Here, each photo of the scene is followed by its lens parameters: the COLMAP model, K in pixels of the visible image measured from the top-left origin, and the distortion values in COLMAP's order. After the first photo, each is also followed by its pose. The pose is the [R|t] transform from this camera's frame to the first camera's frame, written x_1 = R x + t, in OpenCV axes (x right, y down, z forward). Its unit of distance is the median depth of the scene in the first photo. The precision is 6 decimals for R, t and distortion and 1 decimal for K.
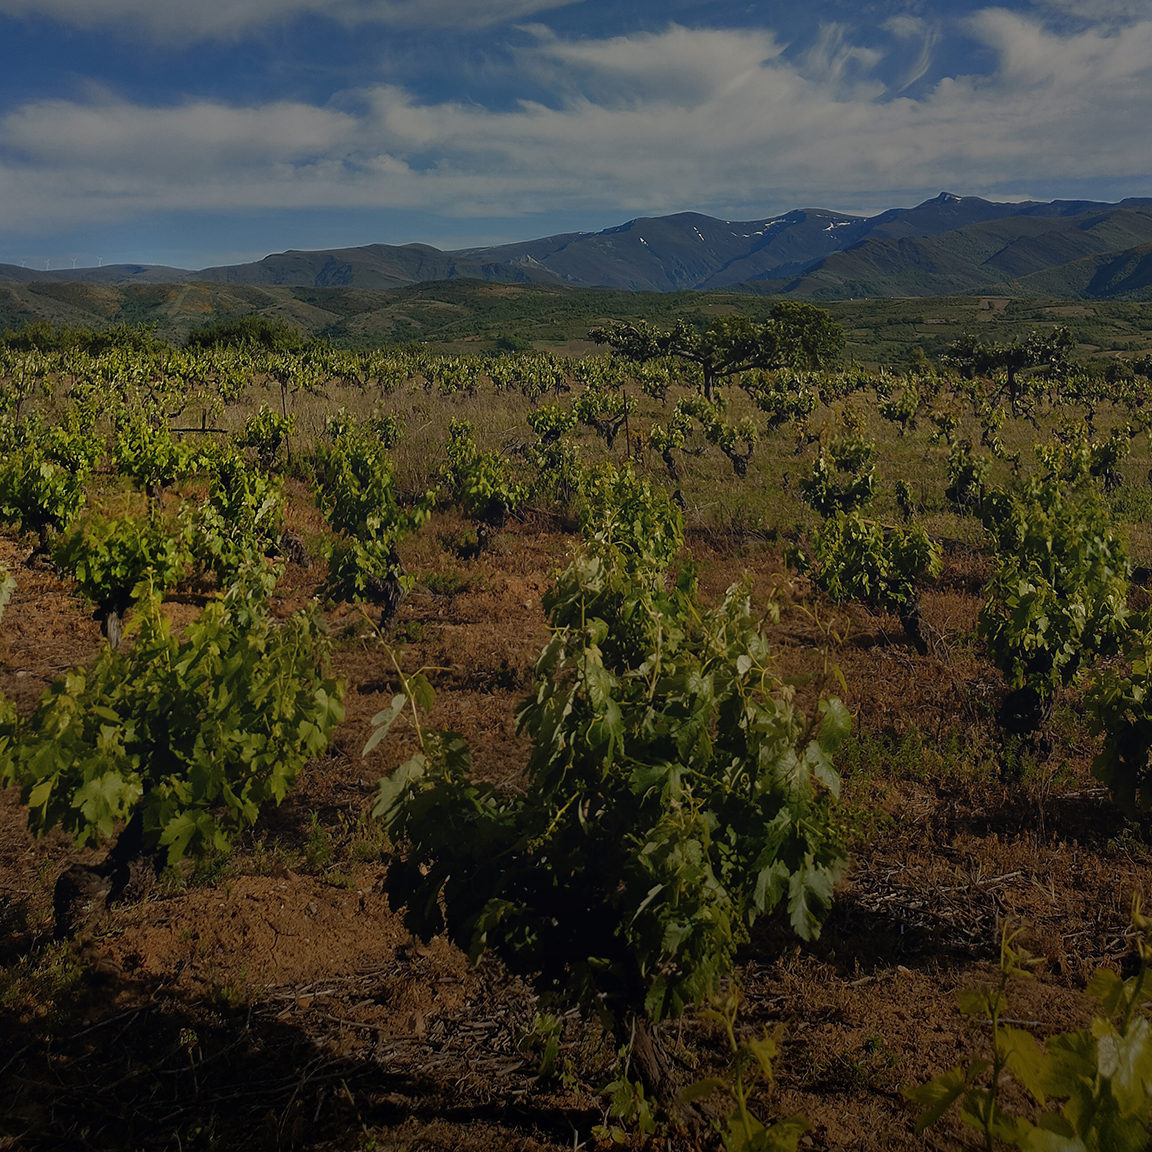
lens RADIAL K [[654.5, 0, 580.7], [0, 654.5, 631.3], [0, 0, 1]] dist [-0.002569, 0.000398]
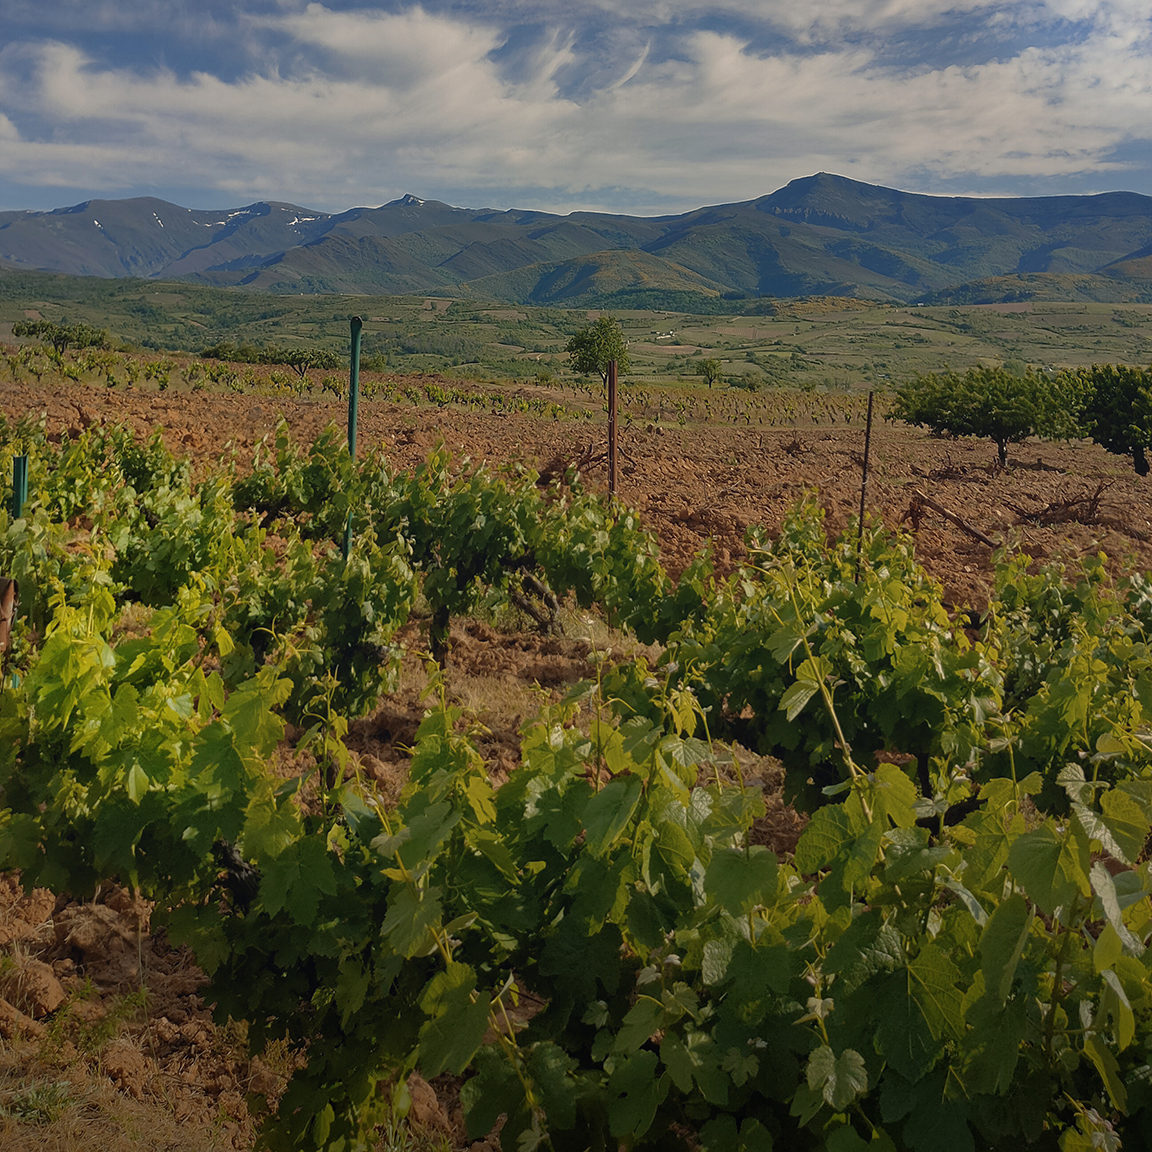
lens RADIAL K [[654.5, 0, 580.7], [0, 654.5, 631.3], [0, 0, 1]] dist [-0.002569, 0.000398]
pose [[0.987151, -0.032535, 0.156444, 0.649371], [0.030764, 0.999432, 0.013726, 0.016200], [-0.156802, -0.008737, 0.987591, -0.076979]]
